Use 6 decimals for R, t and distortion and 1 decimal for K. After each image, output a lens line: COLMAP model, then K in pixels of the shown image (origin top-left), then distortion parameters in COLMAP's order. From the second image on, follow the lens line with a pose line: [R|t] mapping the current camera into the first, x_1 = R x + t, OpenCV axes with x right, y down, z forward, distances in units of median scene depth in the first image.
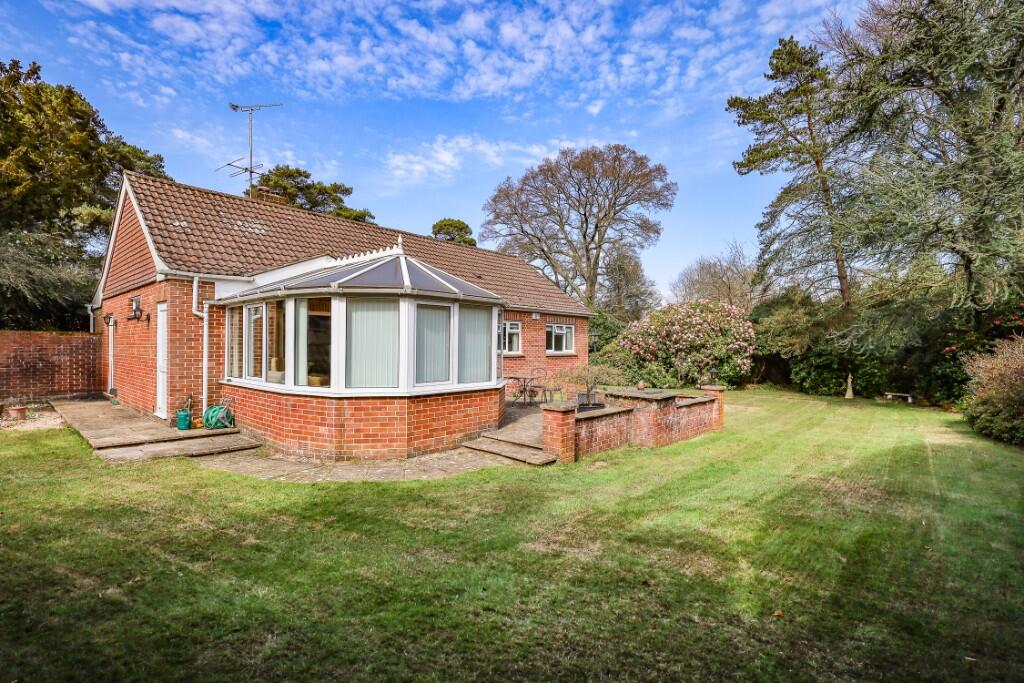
lens RADIAL K [[480.0, 0, 518.1], [0, 480.0, 343.8], [0, 0, 1]] dist [-0.001221, 0.000033]
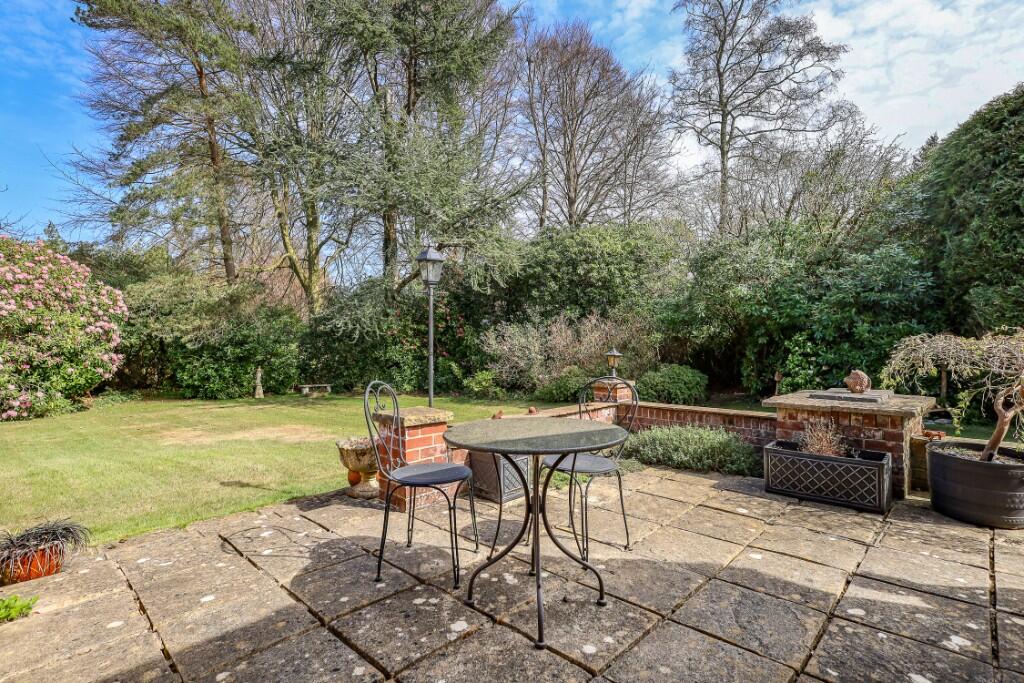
lens RADIAL K [[480.0, 0, 512.1], [0, 480.0, 342.6], [0, 0, 1]] dist [-0.001221, 0.000033]
pose [[0.017852, -0.000949, 0.999840, -0.091535], [-0.001759, 0.999998, 0.000981, 0.017760], [-0.999839, -0.001776, 0.017850, 0.513208]]
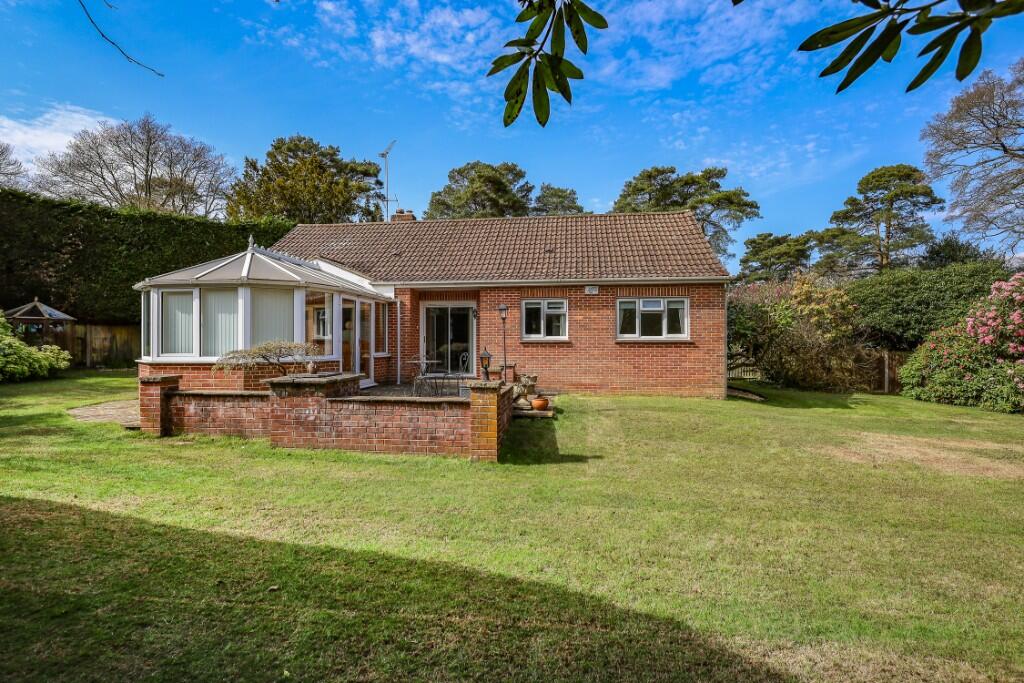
lens RADIAL K [[480.0, 0, 503.7], [0, 480.0, 339.6], [0, 0, 1]] dist [-0.001221, 0.000033]
pose [[0.548312, -0.012380, -0.836182, 0.417560], [0.006849, 0.999923, -0.010313, 0.019467], [0.836246, -0.000072, 0.548354, 0.322076]]
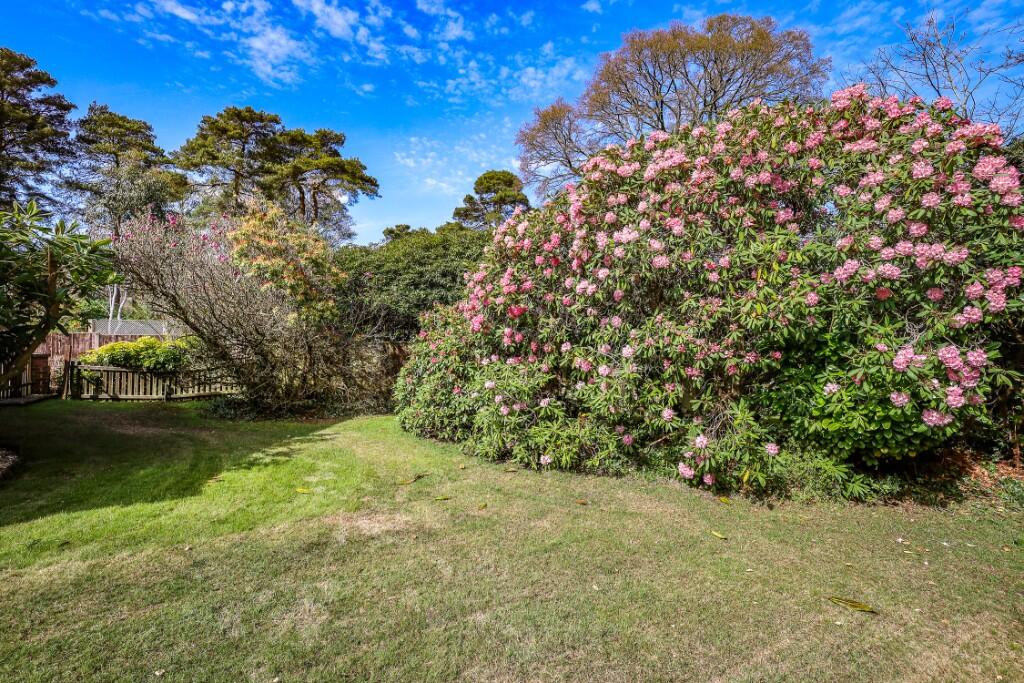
lens RADIAL K [[480.0, 0, 513.4], [0, 480.0, 336.5], [0, 0, 1]] dist [-0.001221, 0.000033]
pose [[0.945623, -0.012272, -0.325032, 0.383968], [0.012107, 0.999924, -0.002532, 0.027538], [0.325038, -0.001541, 0.945700, 0.792986]]
